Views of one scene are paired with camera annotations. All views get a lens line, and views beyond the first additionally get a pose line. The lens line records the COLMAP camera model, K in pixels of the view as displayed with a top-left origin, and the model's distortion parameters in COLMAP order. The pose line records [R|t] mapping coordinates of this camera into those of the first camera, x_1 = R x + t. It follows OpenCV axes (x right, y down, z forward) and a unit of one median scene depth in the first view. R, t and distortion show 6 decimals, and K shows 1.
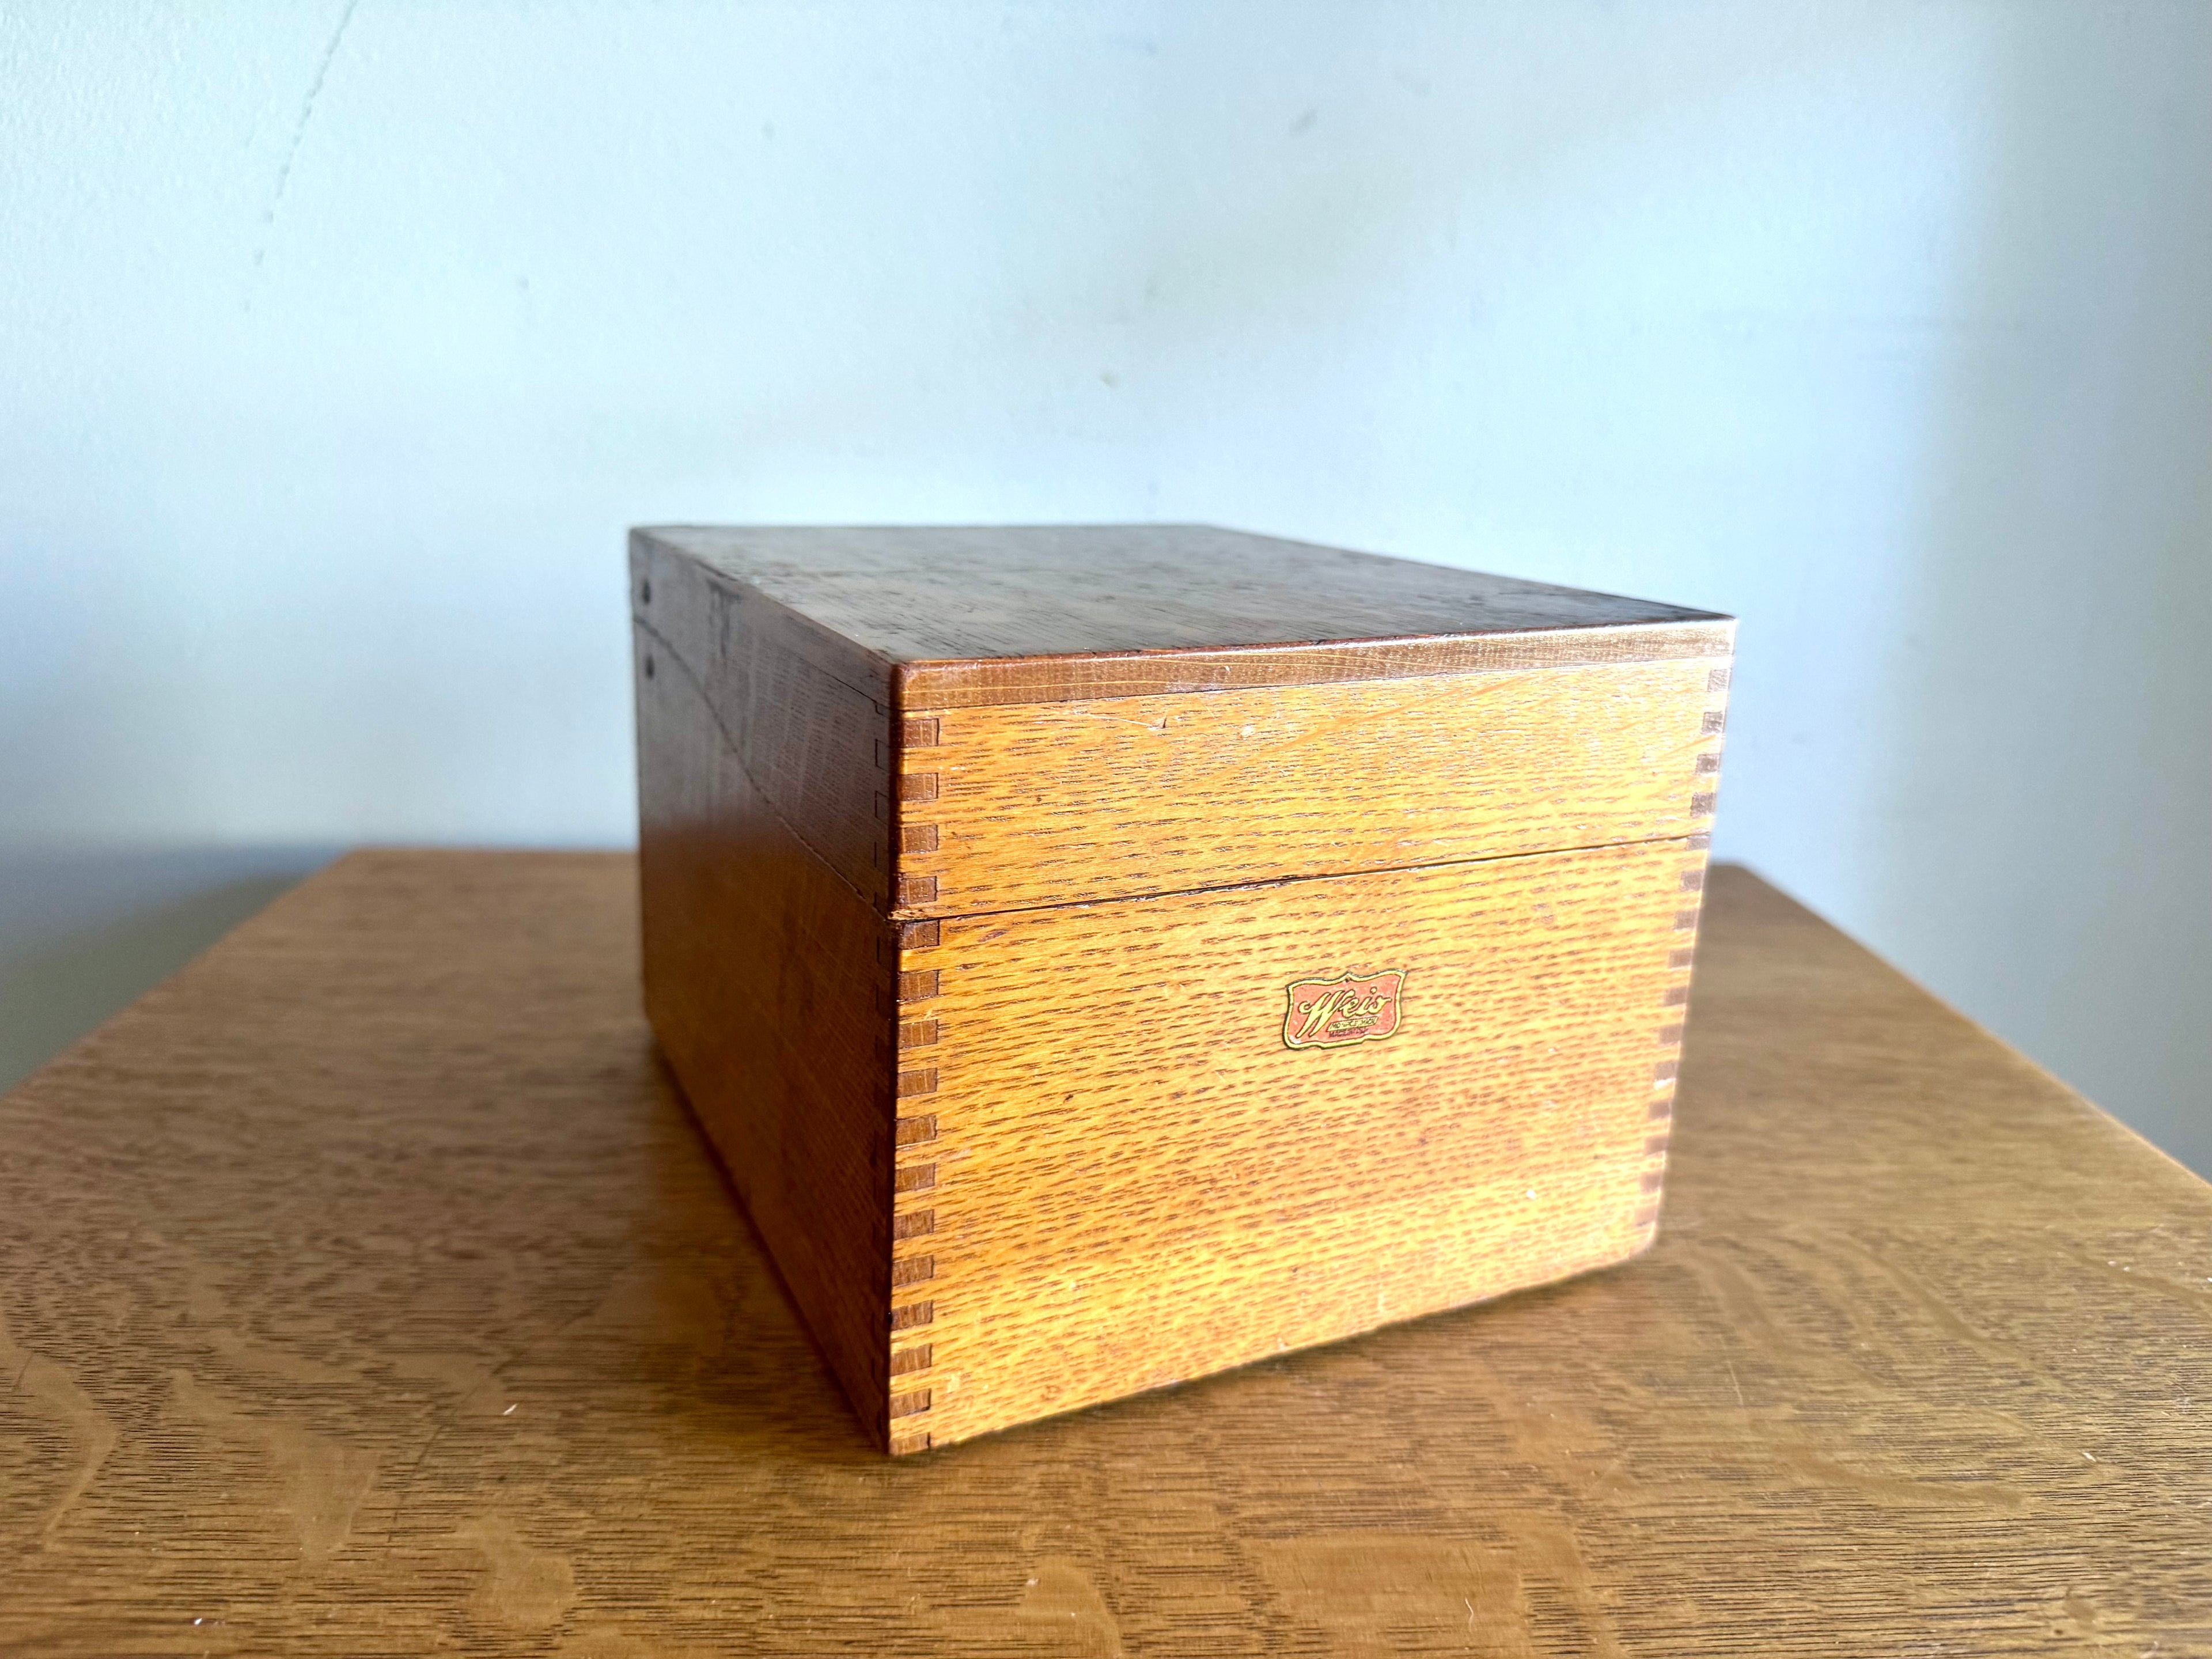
lens RADIAL K [[1587.4, 0, 1126.3], [0, 1587.4, 822.7], [0, 0, 1]] dist [0.051295, -0.086175]
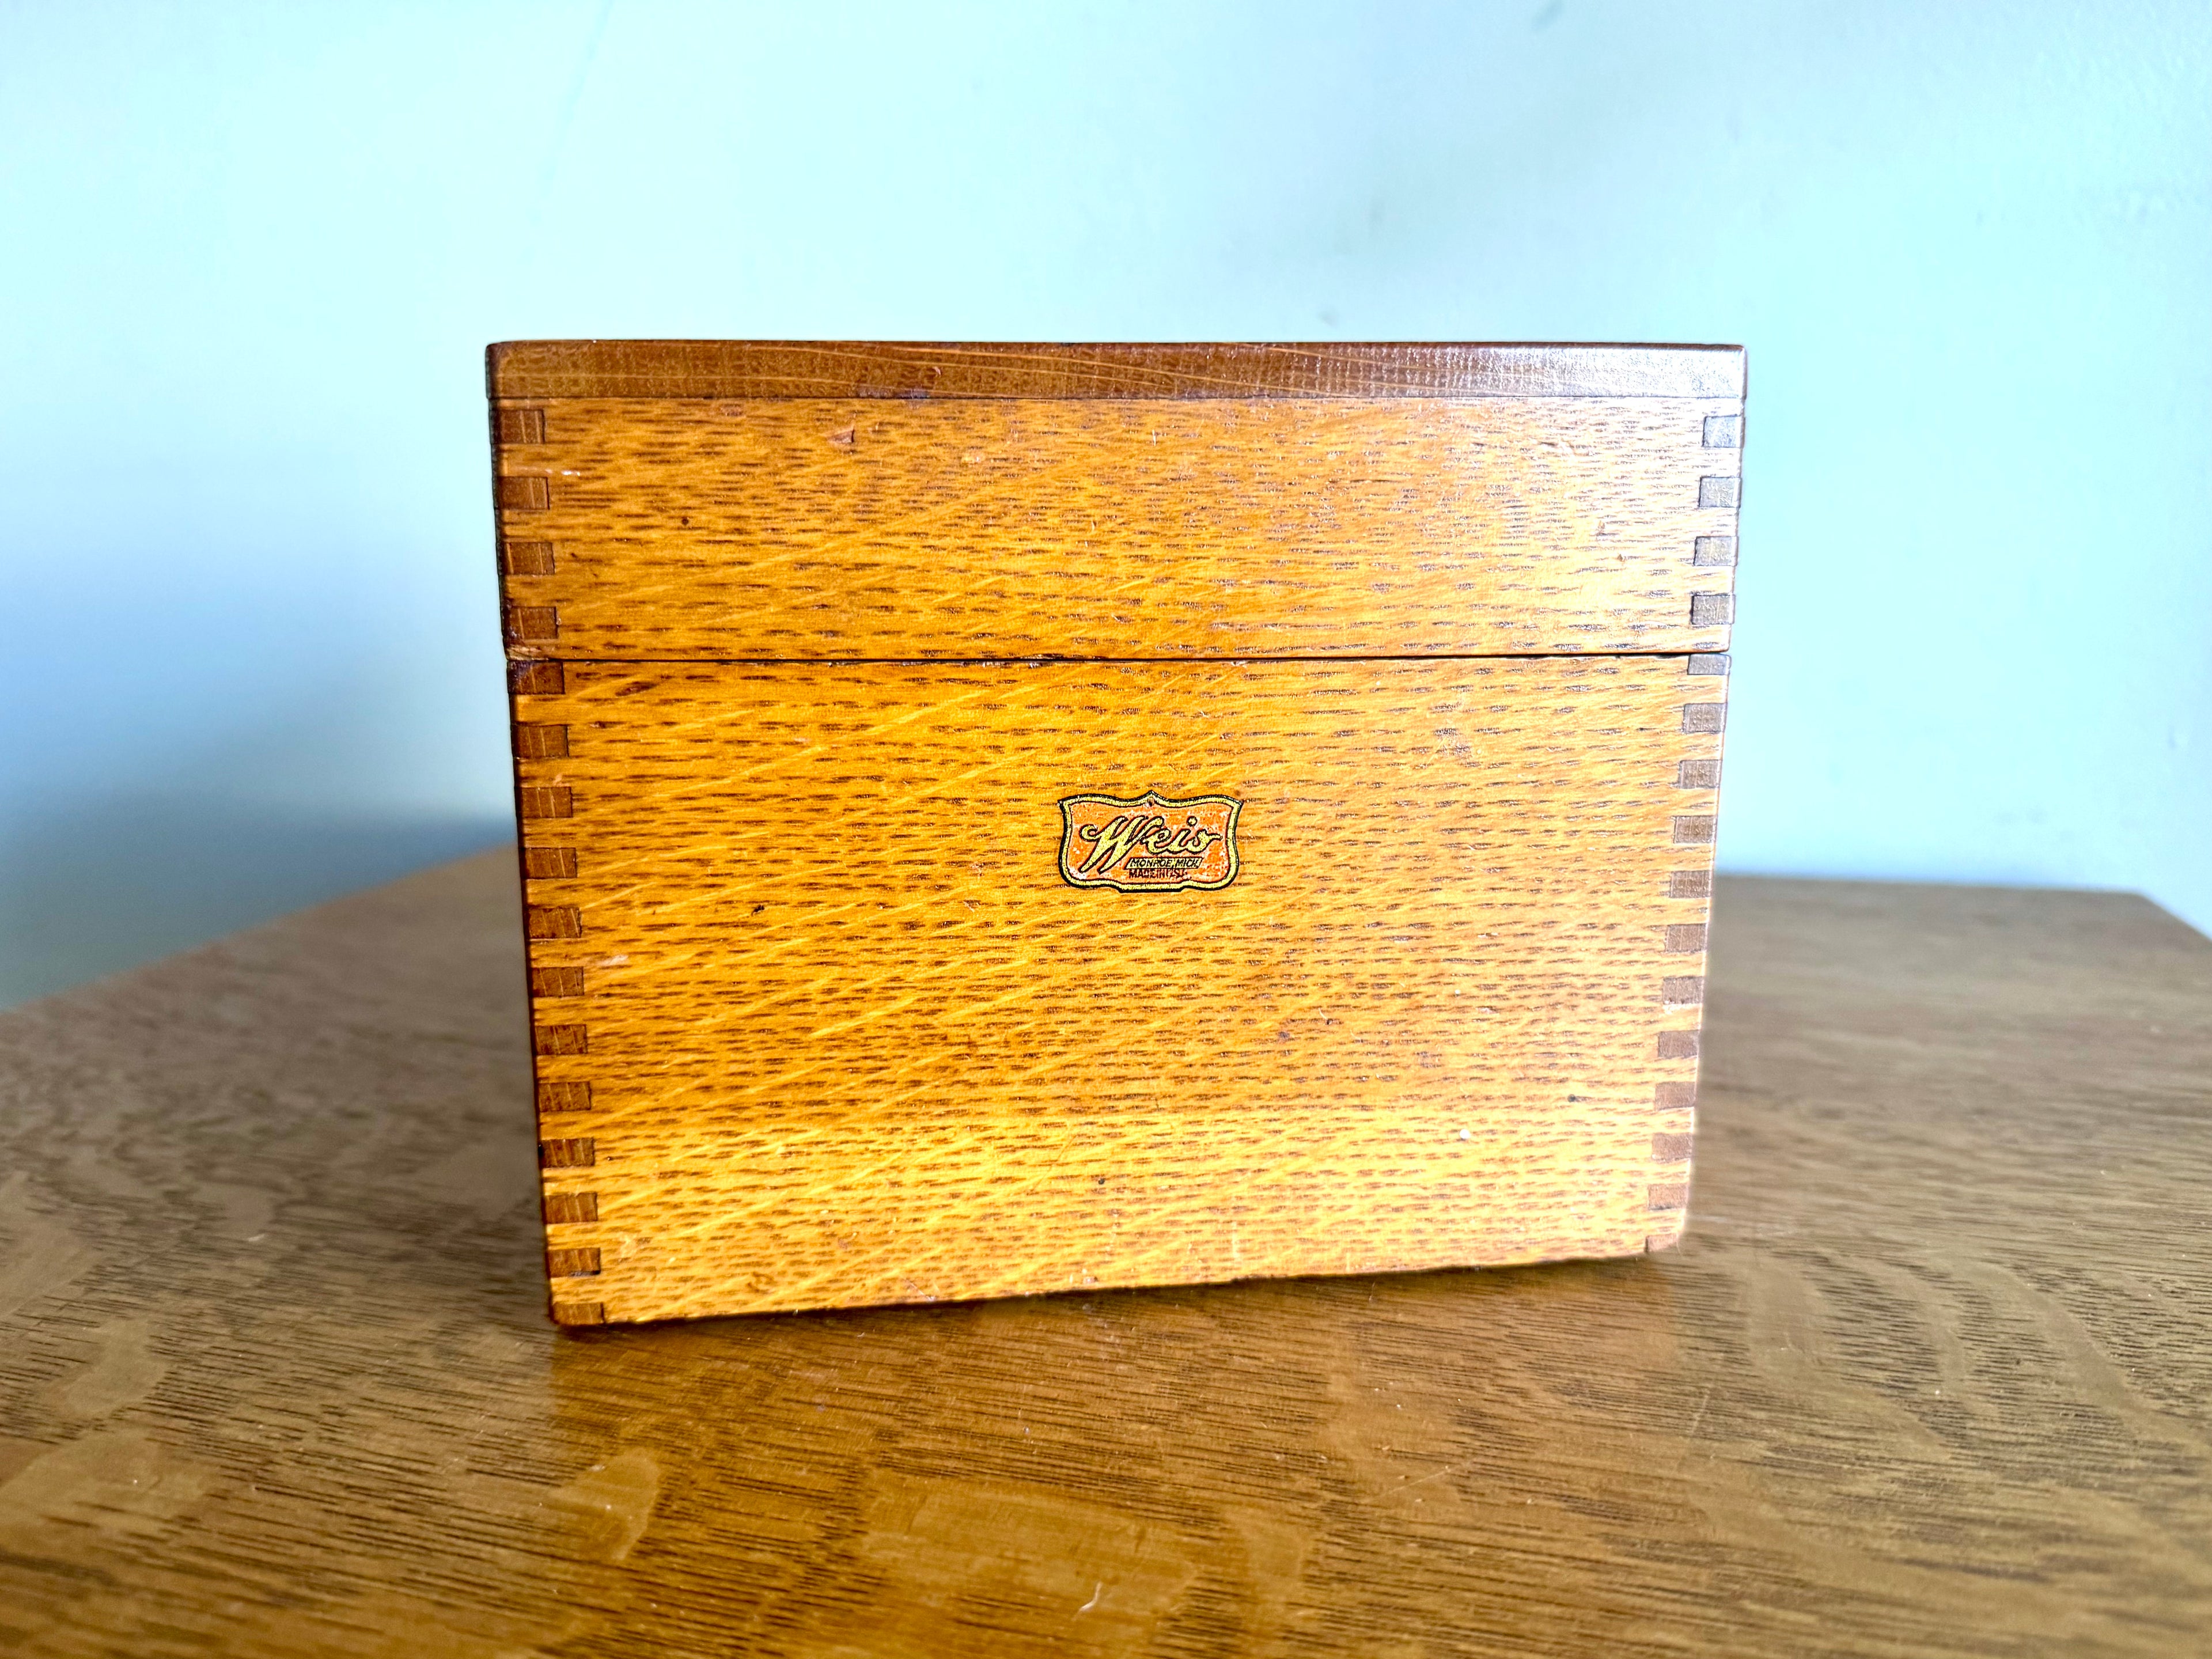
lens RADIAL K [[1614.7, 0, 1080.0], [0, 1614.7, 840.1], [0, 0, 1]] dist [0.079758, -0.123822]
pose [[0.949502, 0.031612, -0.312166, 0.364936], [-0.048271, 0.997785, -0.045780, 0.159607], [0.310027, 0.058536, 0.948924, 0.239983]]
